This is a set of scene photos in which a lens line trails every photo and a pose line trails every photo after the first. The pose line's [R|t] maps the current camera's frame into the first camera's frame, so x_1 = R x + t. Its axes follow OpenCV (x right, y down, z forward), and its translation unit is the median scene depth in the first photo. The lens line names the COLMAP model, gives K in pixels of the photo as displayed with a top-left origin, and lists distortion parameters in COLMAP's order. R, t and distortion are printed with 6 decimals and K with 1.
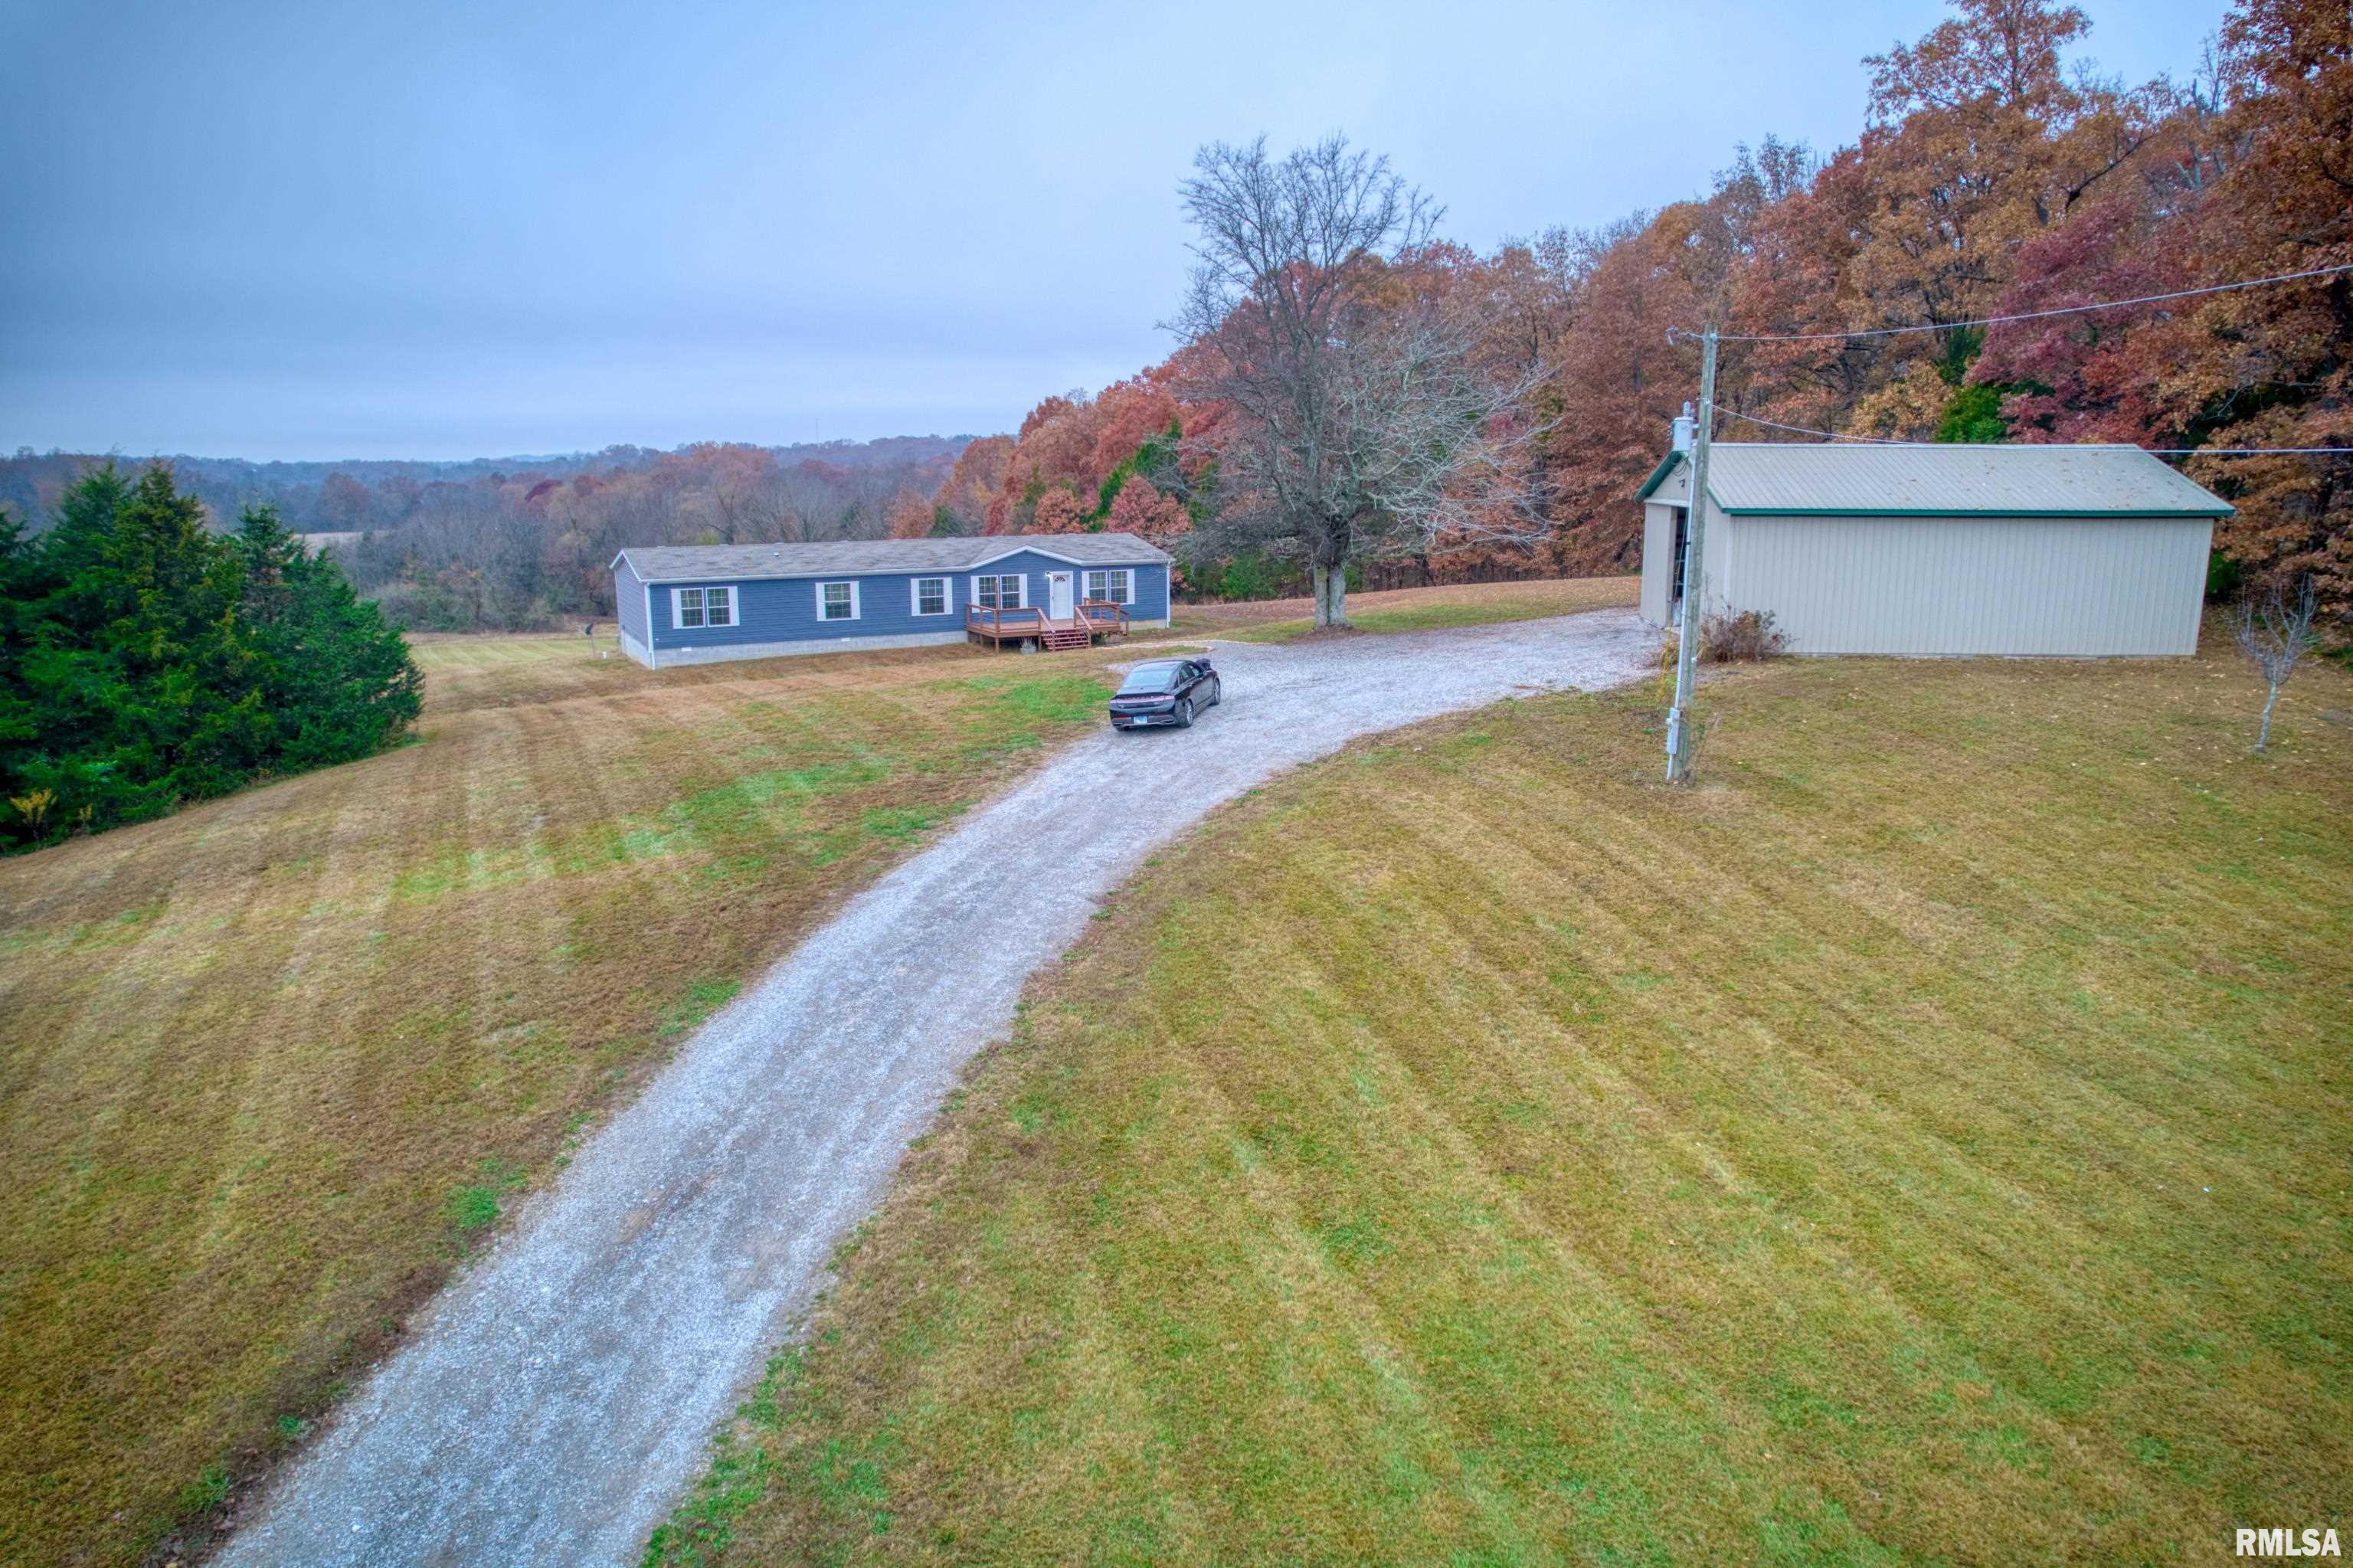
lens RADIAL K [[1505.2, 0, 1187.9], [0, 1505.2, 789.9], [0, 0, 1]] dist [-0.064943, 0.046924]
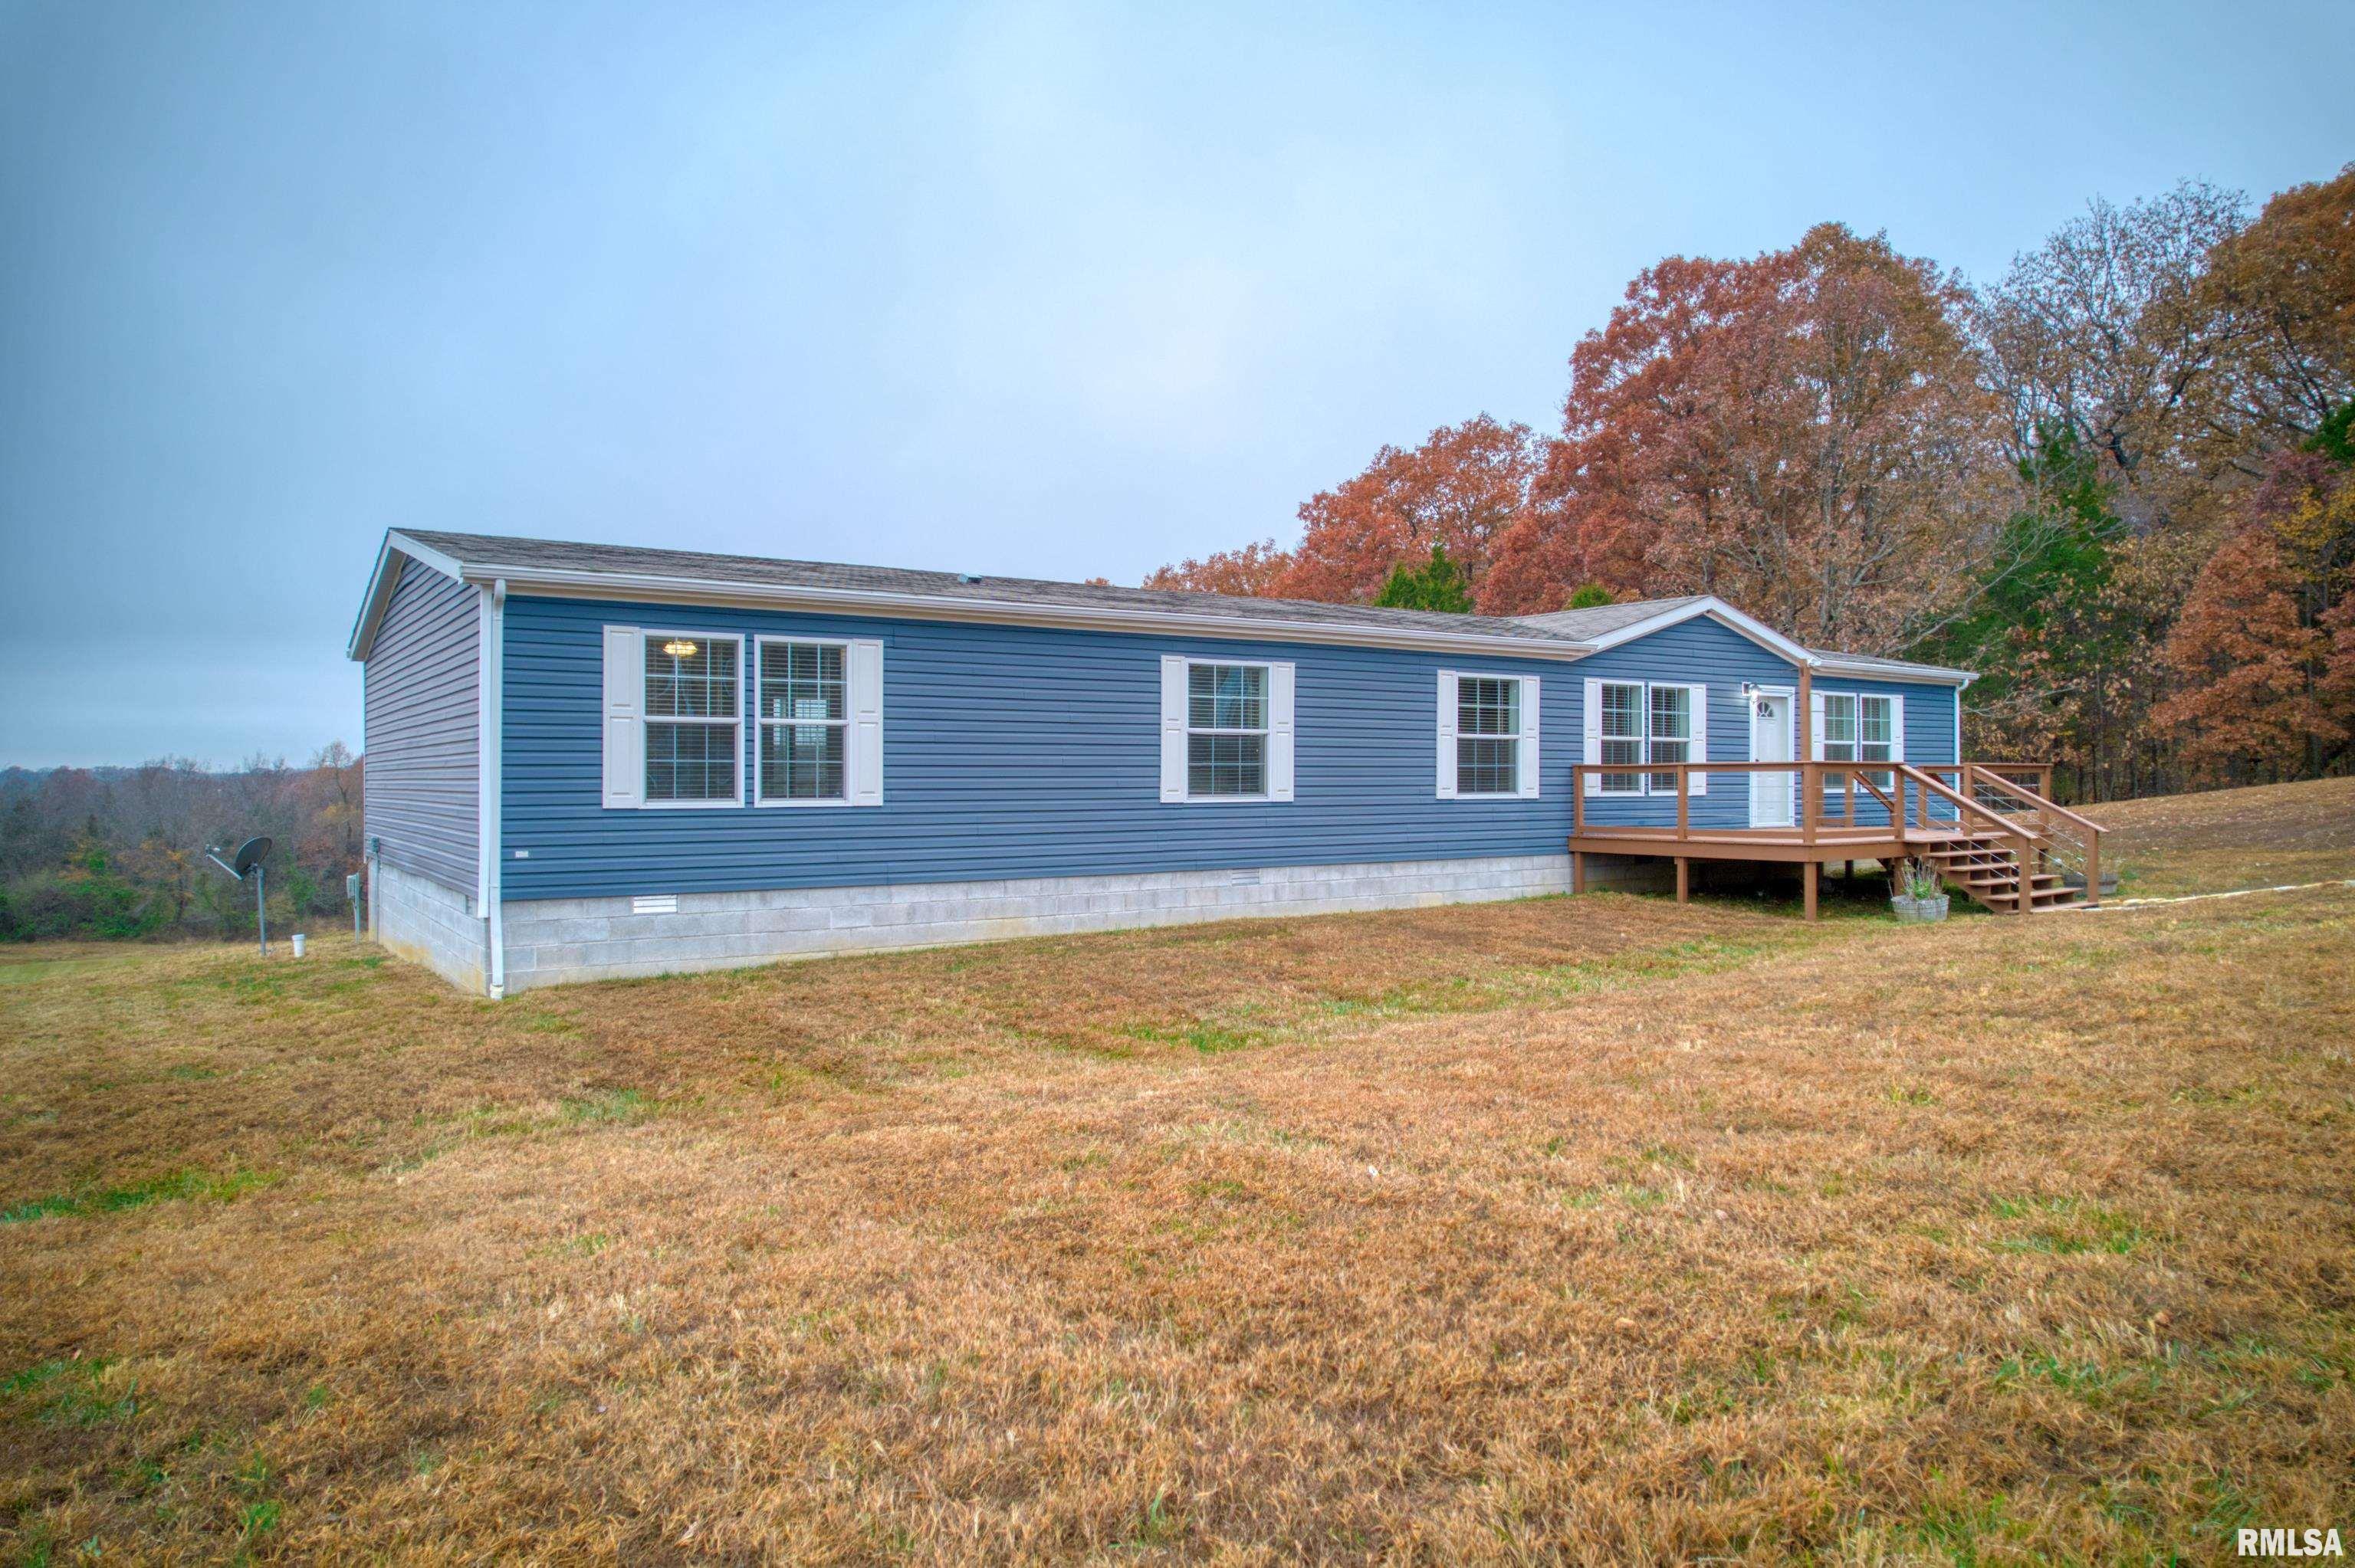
lens RADIAL K [[1506.2, 0, 1190.8], [0, 1506.2, 788.6], [0, 0, 1]] dist [-0.064943, 0.046924]
pose [[0.992166, -0.000380, 0.124926, -0.262296], [0.026433, 0.977993, -0.206956, -0.058108], [-0.122098, 0.208636, 0.970342, 0.712189]]
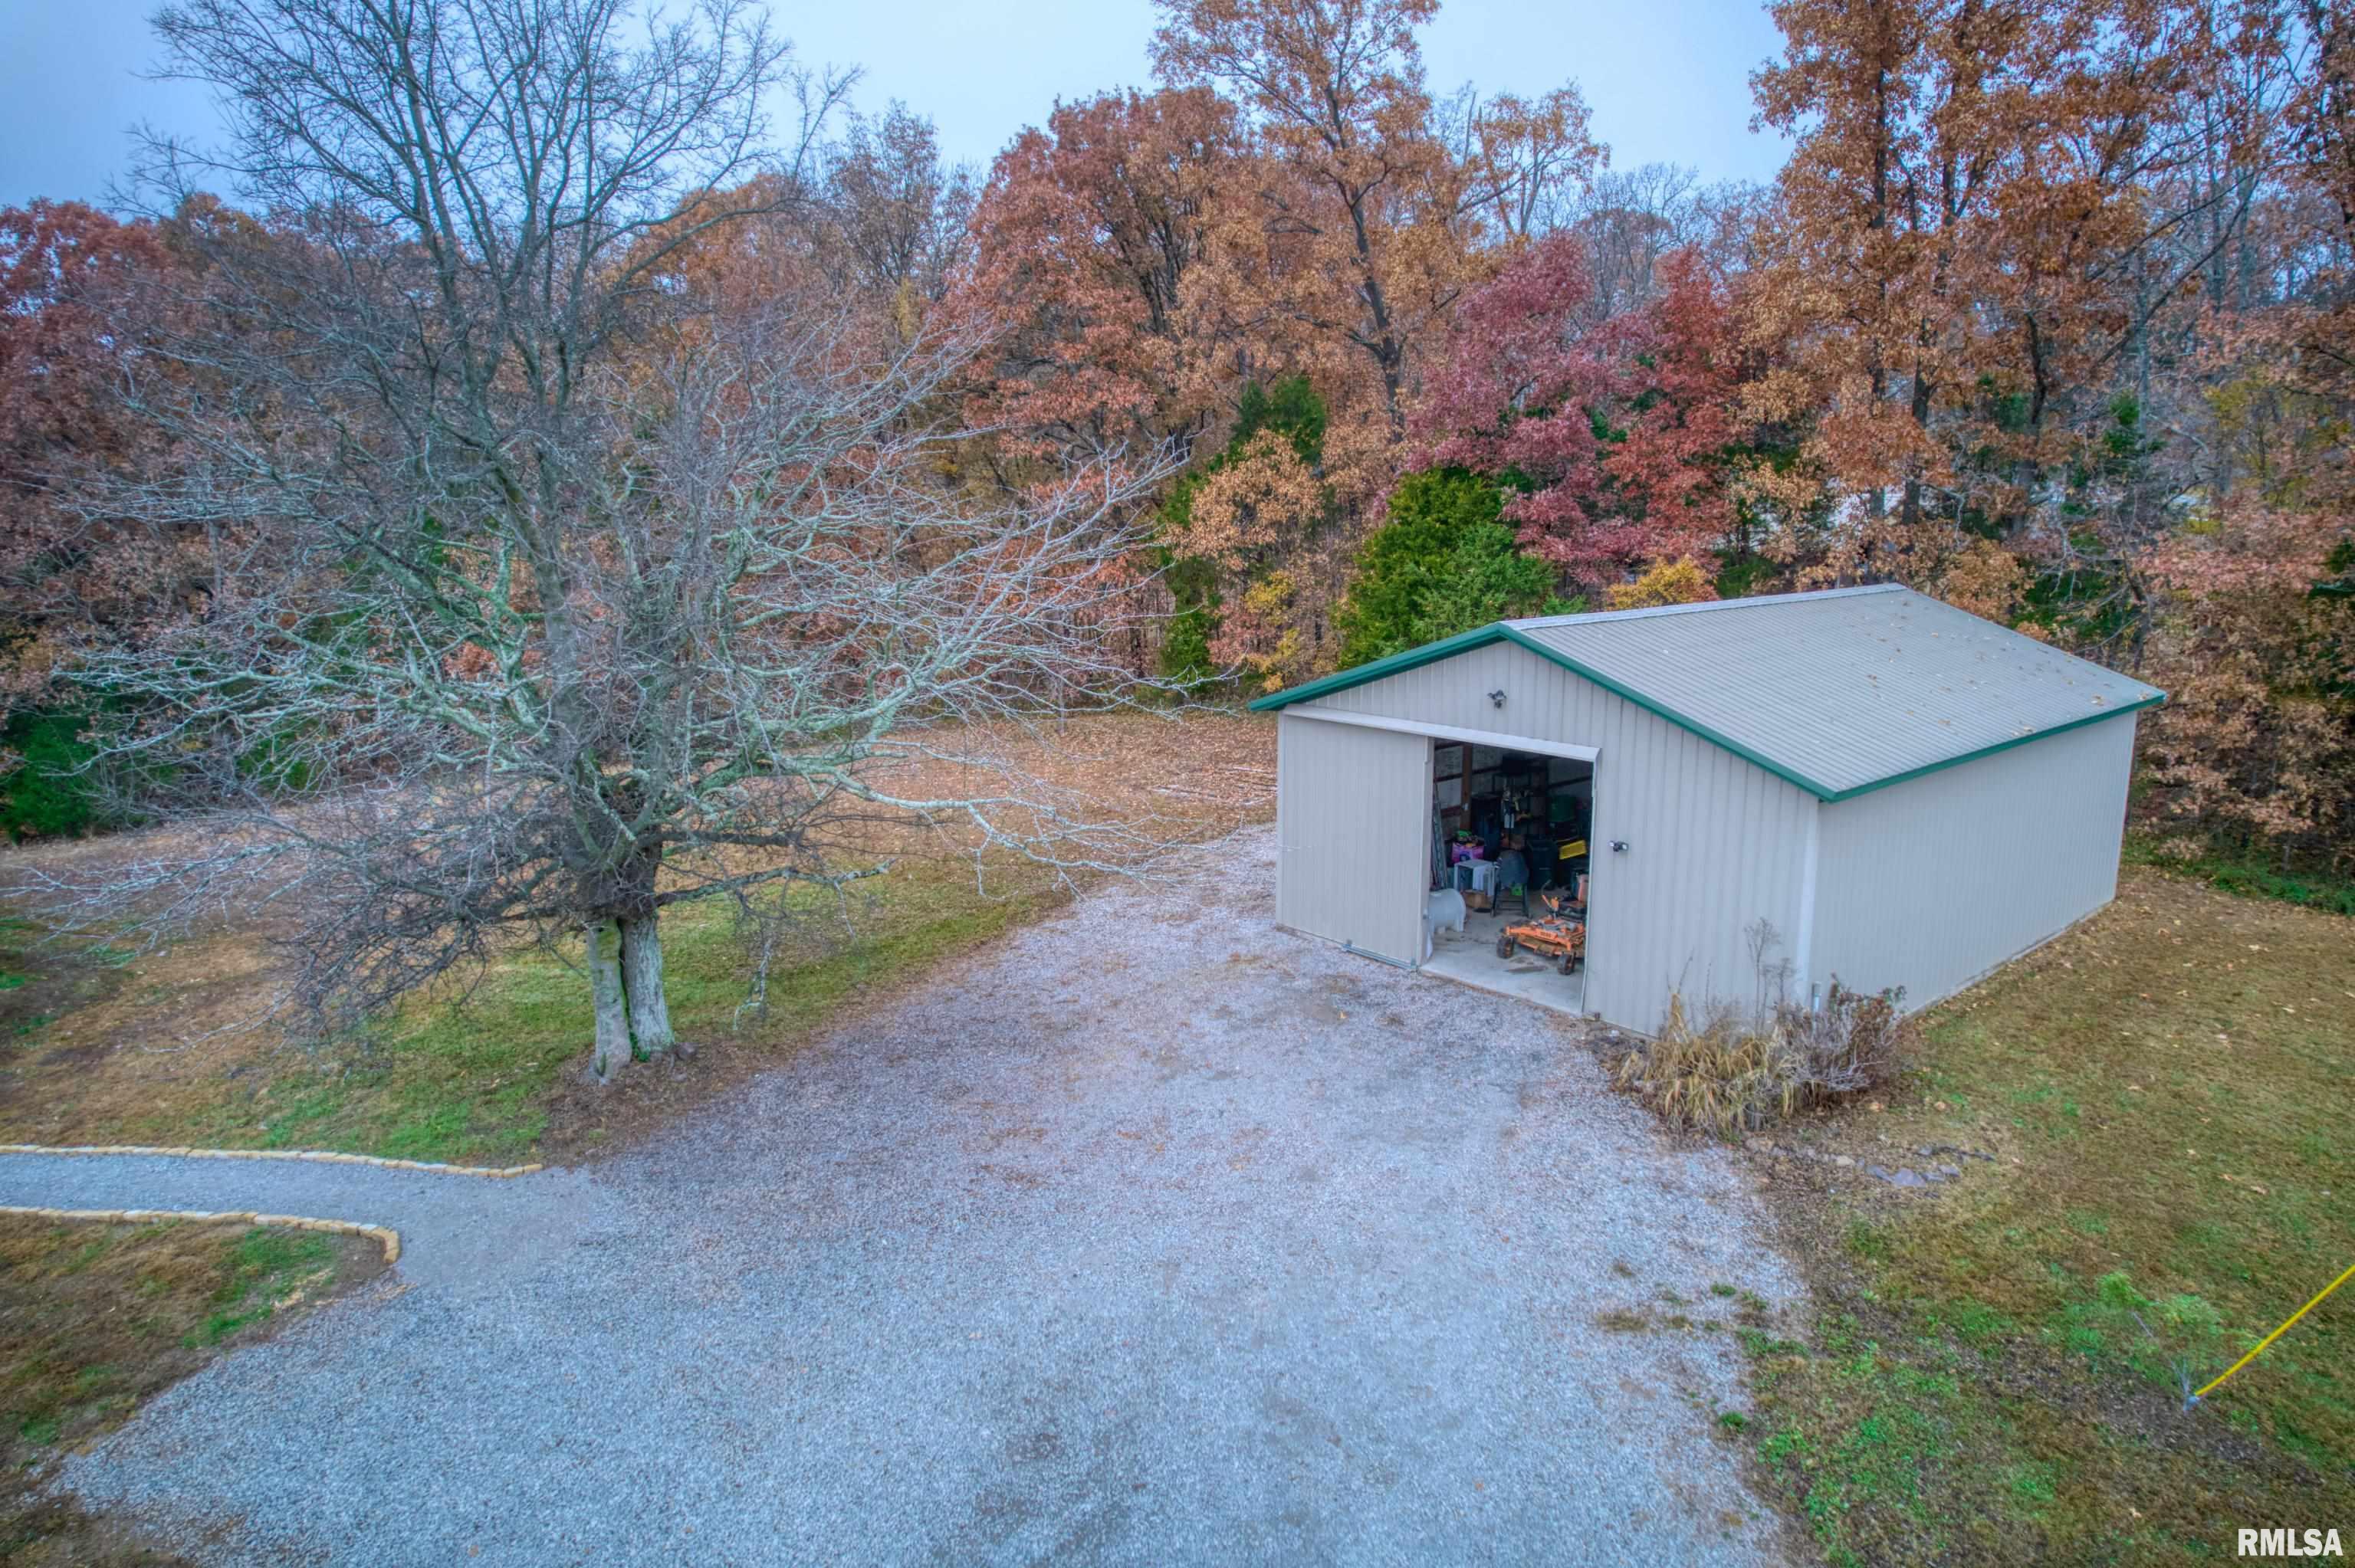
lens RADIAL K [[1506.2, 0, 1182.6], [0, 1506.2, 789.6], [0, 0, 1]] dist [-0.064943, 0.046924]
pose [[0.708315, -0.138557, 0.692165, -0.057396], [0.154301, 0.987225, 0.039720, -0.138078], [-0.688826, 0.078667, 0.720645, 0.469675]]
